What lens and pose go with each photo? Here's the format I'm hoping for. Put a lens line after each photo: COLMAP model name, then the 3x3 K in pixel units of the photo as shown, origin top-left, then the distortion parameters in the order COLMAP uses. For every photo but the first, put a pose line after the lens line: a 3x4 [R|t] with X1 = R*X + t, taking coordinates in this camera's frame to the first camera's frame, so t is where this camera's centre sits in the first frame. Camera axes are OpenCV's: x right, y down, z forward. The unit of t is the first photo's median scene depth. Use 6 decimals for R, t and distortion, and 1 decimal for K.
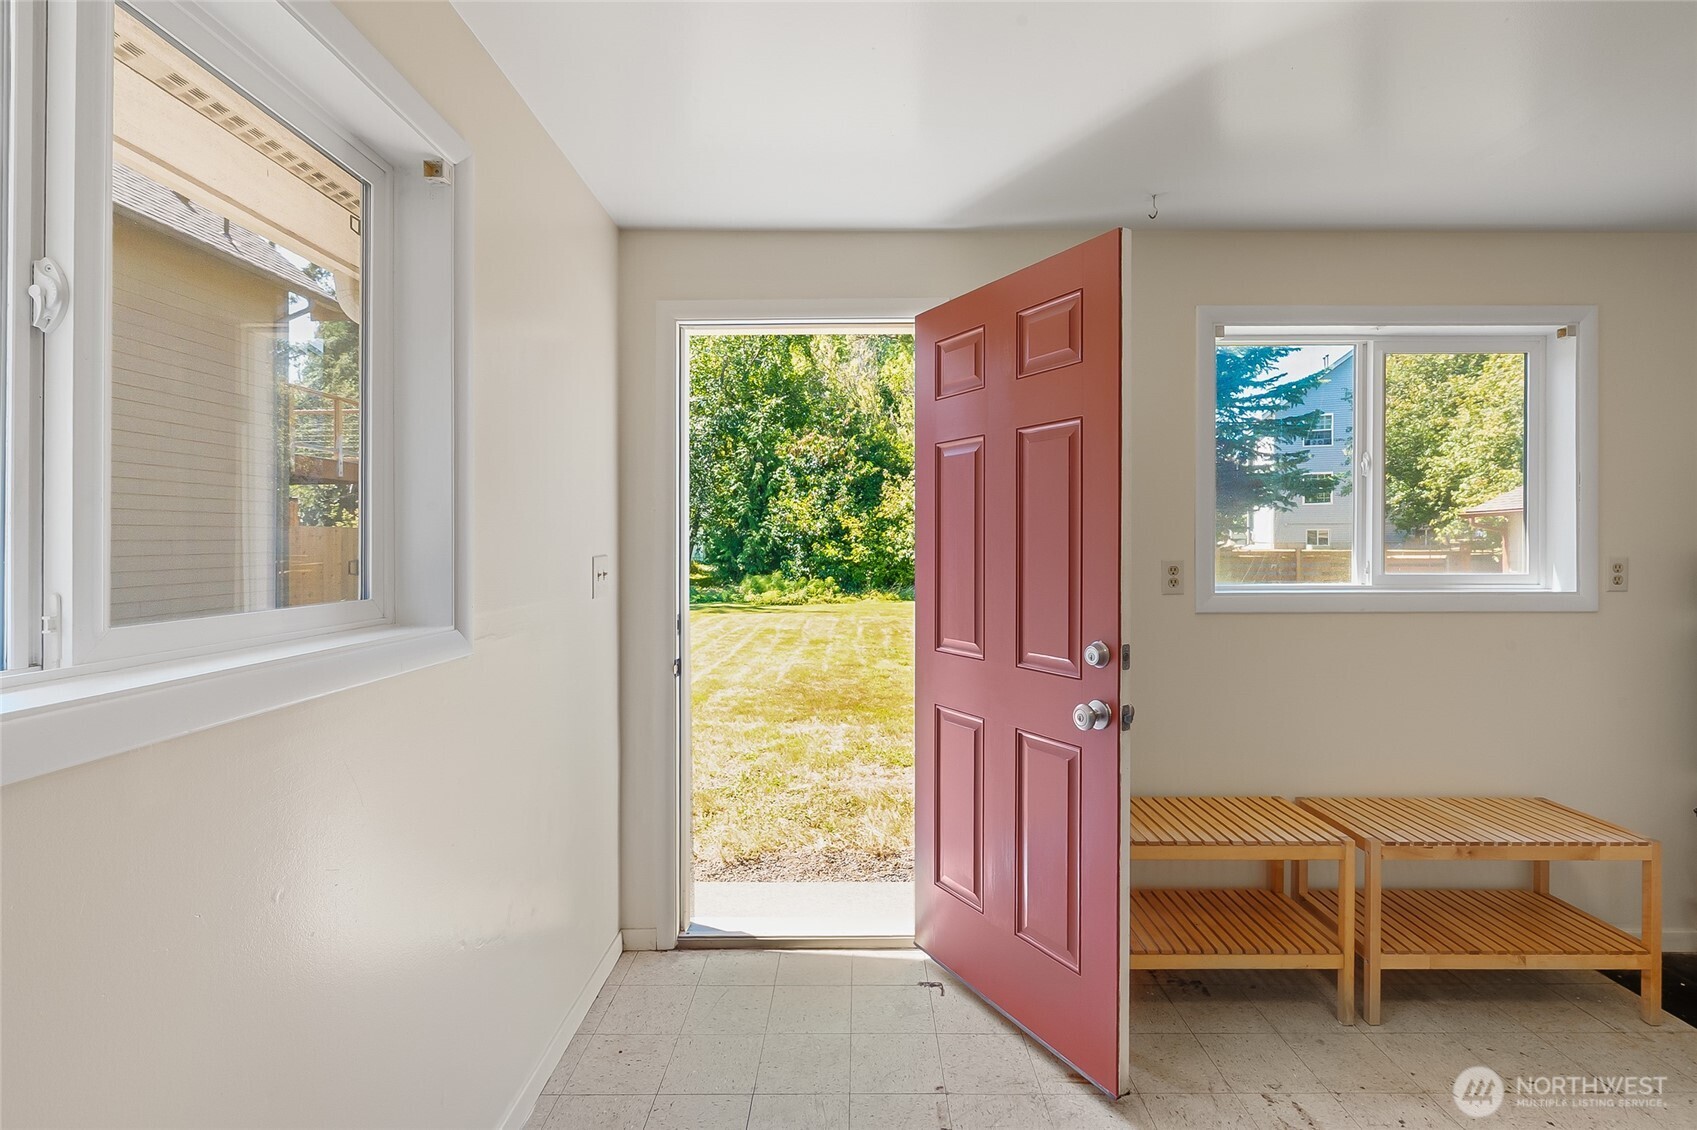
lens RADIAL K [[805.7, 0, 854.1], [0, 805.7, 566.2], [0, 0, 1]] dist [-0.000934, -0.000085]
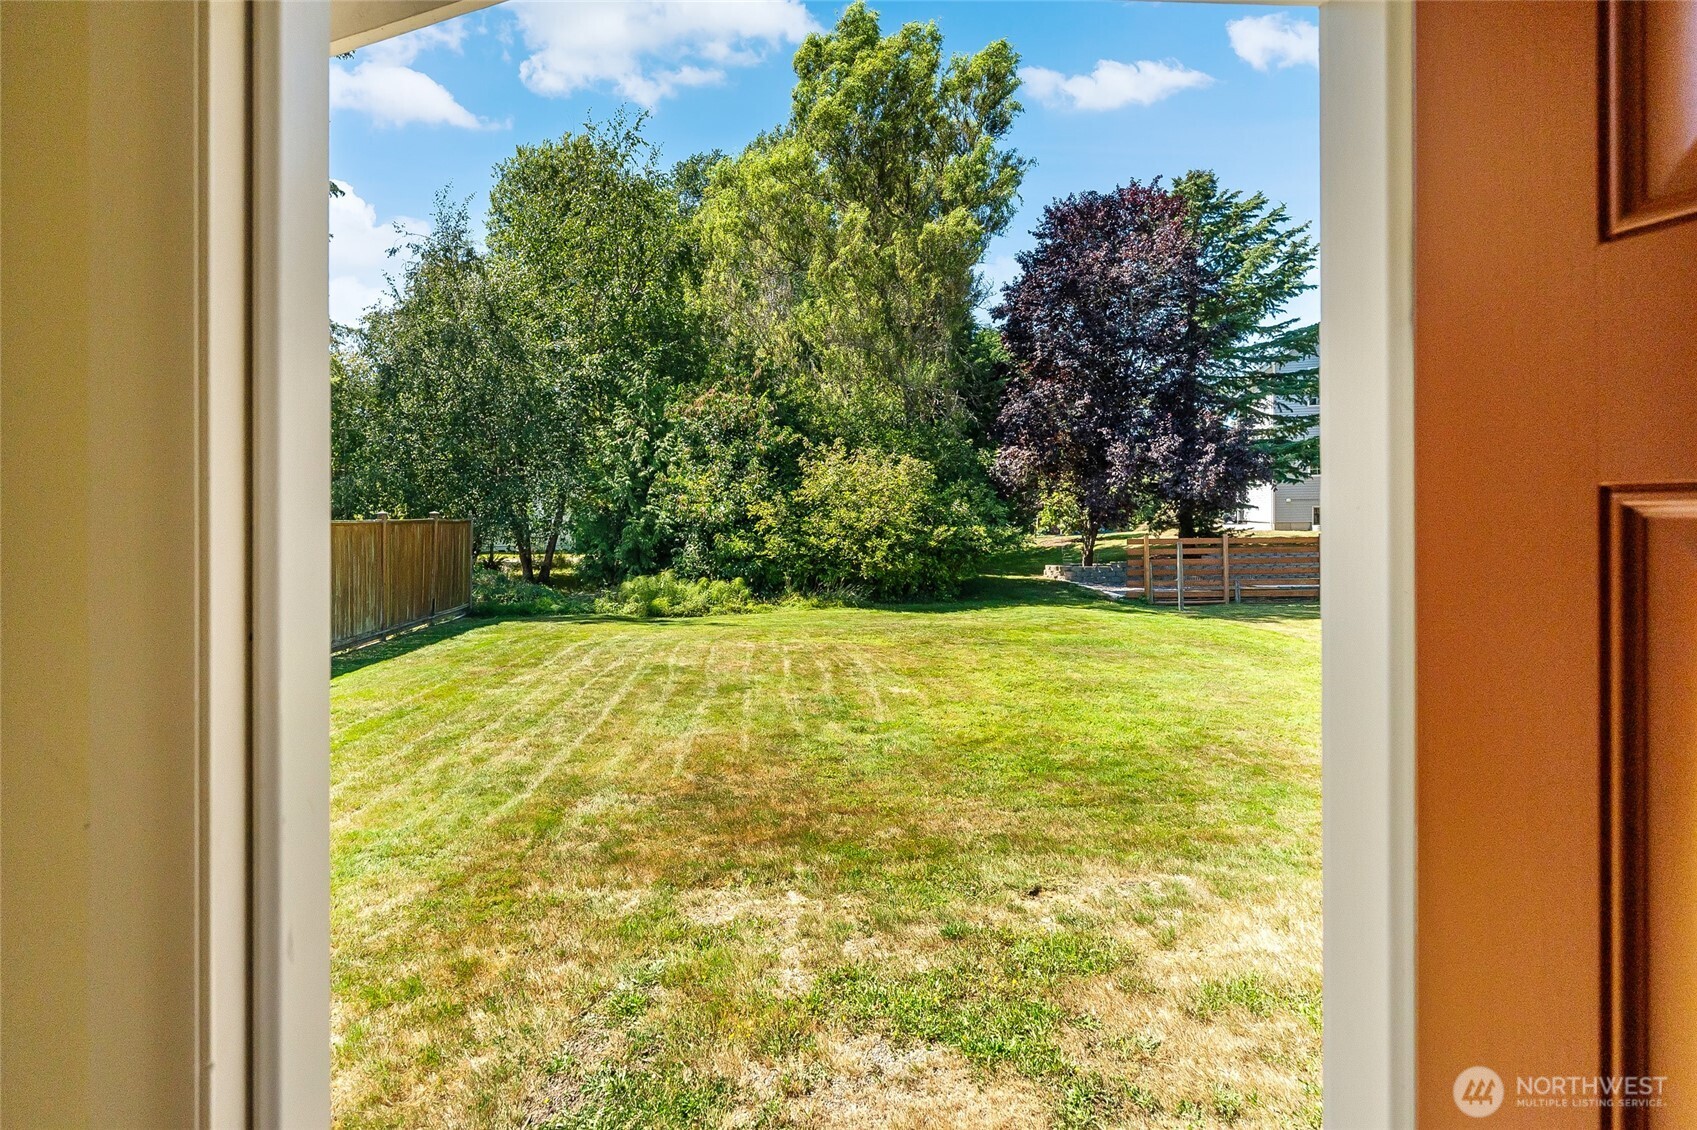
lens RADIAL K [[935.2, 0, 837.1], [0, 935.2, 514.8], [0, 0, 1]] dist [0.000465, 0.000354]
pose [[0.996156, -0.010478, 0.086966, -0.012125], [0.012946, 0.999528, -0.027865, -0.019413], [-0.086633, 0.028884, 0.995821, 0.104321]]
